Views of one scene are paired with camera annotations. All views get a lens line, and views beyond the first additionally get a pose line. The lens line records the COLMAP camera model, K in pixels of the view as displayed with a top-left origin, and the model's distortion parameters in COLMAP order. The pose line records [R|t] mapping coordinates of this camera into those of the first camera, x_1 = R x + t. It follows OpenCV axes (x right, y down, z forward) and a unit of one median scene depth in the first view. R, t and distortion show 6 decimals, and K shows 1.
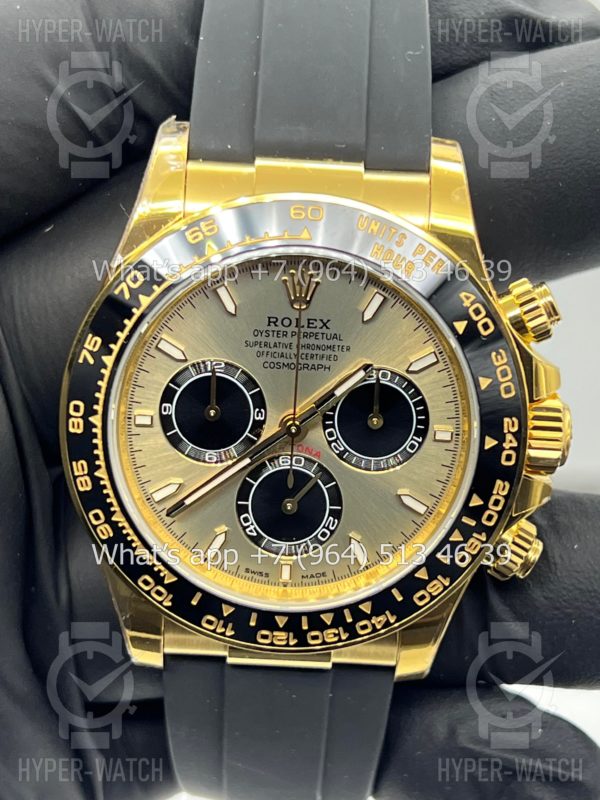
lens RADIAL K [[1956.3, 0, 286.1], [0, 1956.3, 378.5], [0, 0, 1]] dist [0.264208, 0.000000]
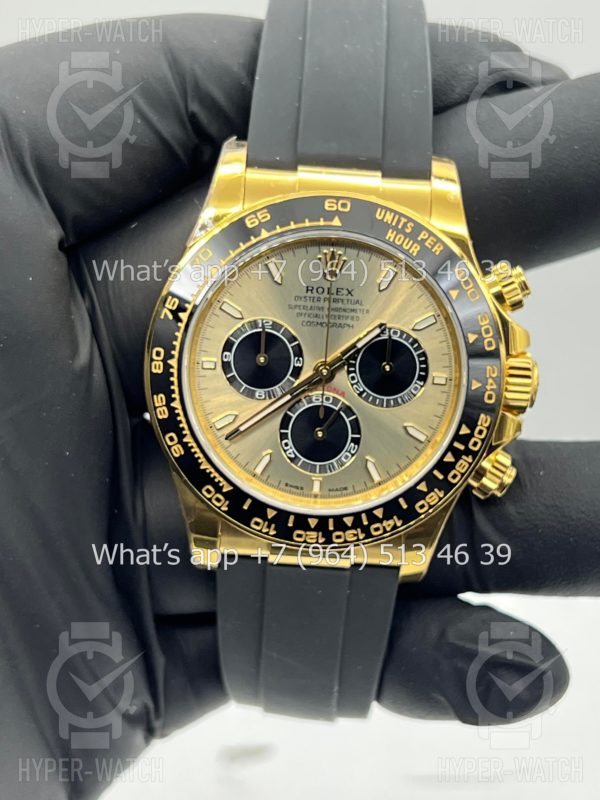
lens RADIAL K [[1956.3, 0, 280.2], [0, 1956.3, 364.1], [0, 0, 1]] dist [0.264208, 0.000000]
pose [[0.999858, 0.014878, 0.007917, -0.035705], [-0.014124, 0.996024, -0.087962, 0.133750], [-0.009194, 0.087838, 0.996092, -0.290788]]
